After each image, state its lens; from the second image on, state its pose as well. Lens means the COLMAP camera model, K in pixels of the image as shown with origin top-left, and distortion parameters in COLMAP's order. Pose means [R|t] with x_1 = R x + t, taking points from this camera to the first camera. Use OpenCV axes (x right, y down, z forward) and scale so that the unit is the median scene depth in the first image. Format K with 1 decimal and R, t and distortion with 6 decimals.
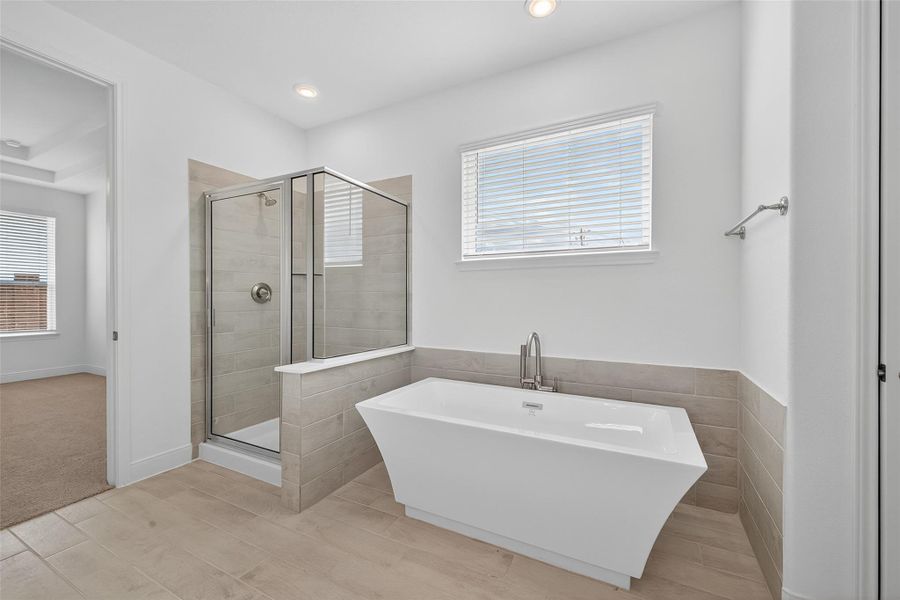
lens RADIAL K [[355.8, 0, 449.3], [0, 355.8, 299.3], [0, 0, 1]] dist [-0.000244, -0.000114]
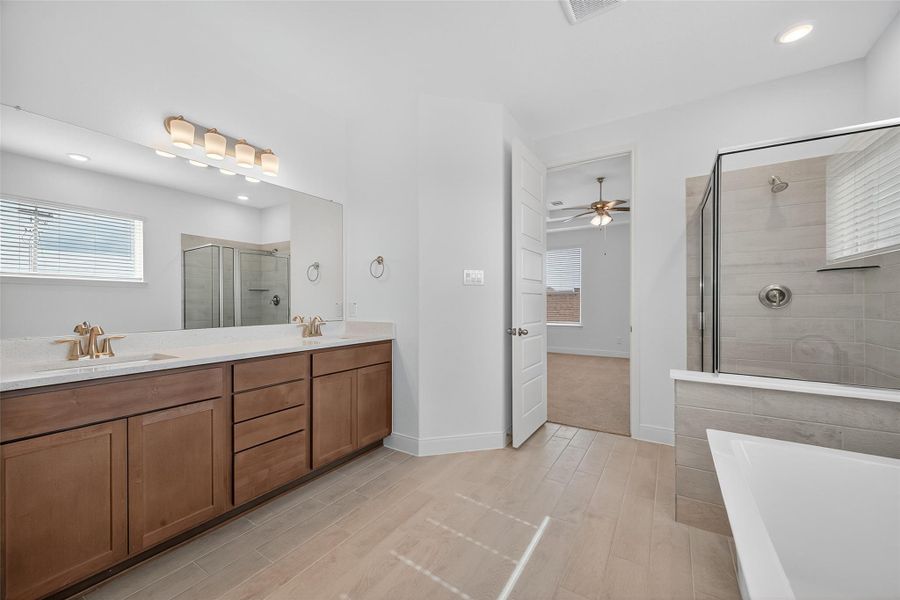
lens RADIAL K [[355.8, 0, 446.6], [0, 355.8, 302.1], [0, 0, 1]] dist [-0.000244, -0.000114]
pose [[-0.082364, 0.001330, -0.996601, 0.455384], [-0.000639, 0.999999, 0.001387, -0.004017], [0.996602, 0.000751, -0.082363, 0.335980]]
